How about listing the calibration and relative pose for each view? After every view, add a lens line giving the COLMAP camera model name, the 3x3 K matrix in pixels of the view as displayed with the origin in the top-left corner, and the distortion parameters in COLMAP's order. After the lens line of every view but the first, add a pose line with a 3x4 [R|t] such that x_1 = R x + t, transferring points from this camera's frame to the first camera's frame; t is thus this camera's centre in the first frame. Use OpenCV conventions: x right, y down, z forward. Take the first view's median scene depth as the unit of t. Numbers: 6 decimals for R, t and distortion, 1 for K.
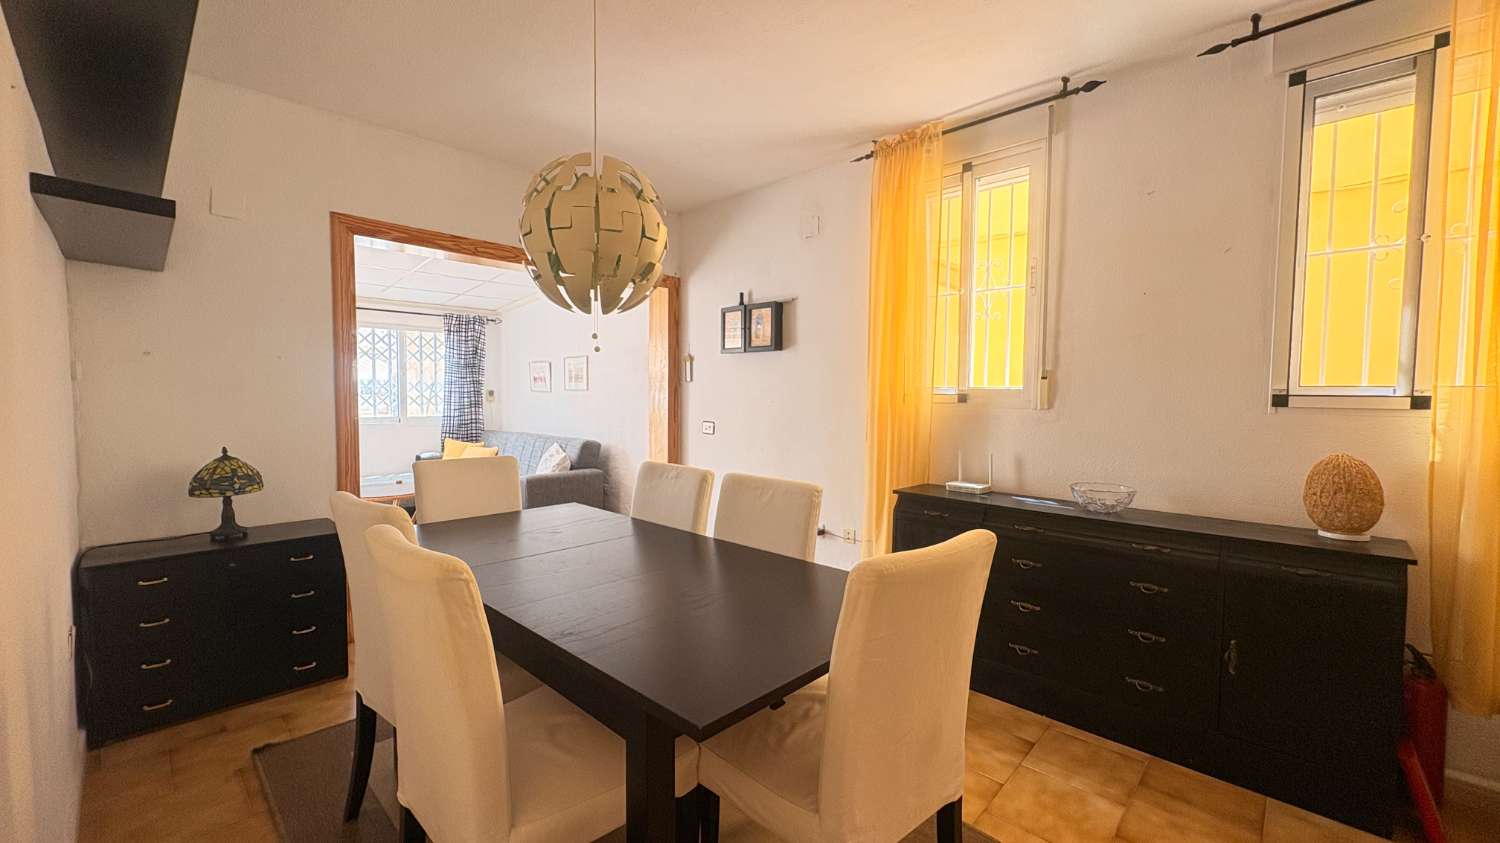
lens RADIAL K [[601.0, 0, 751.4], [0, 601.0, 421.1], [0, 0, 1]] dist [0.000724, 0.000312]
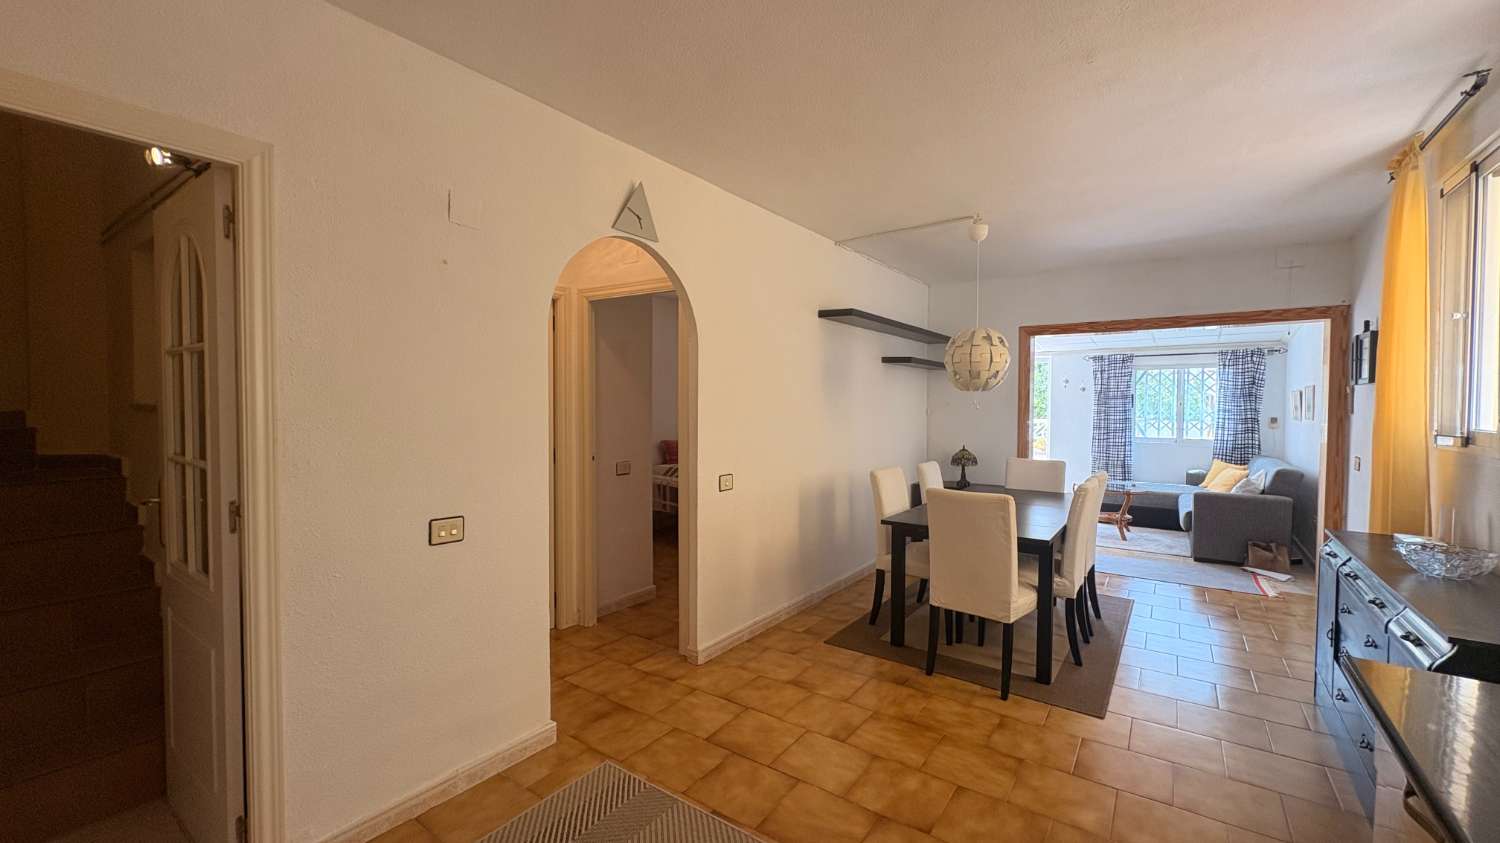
lens RADIAL K [[601.0, 0, 750.4], [0, 601.0, 419.2], [0, 0, 1]] dist [0.000724, 0.000312]
pose [[0.138279, 0.014608, -0.990286, 0.780354], [-0.047756, 0.998826, 0.008065, -0.021331], [0.989241, 0.046176, 0.138814, -0.072153]]
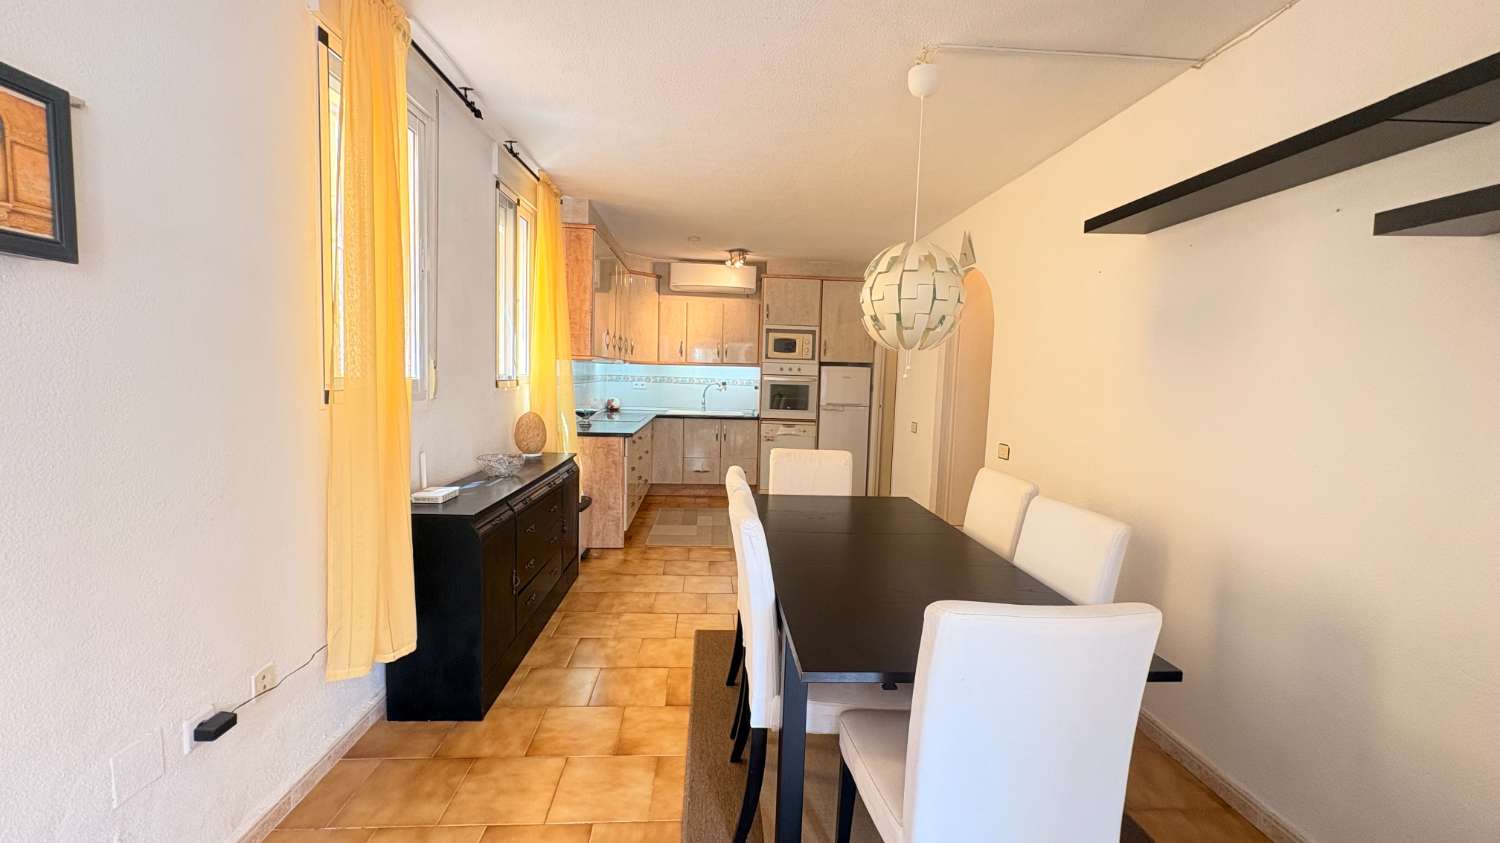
lens RADIAL K [[601.0, 0, 743.5], [0, 601.0, 417.8], [0, 0, 1]] dist [0.000724, 0.000312]
pose [[-0.729724, -0.083585, 0.678613, -0.383218], [-0.003578, 0.992953, 0.118455, -0.073682], [-0.683732, 0.084011, -0.724881, 0.933511]]
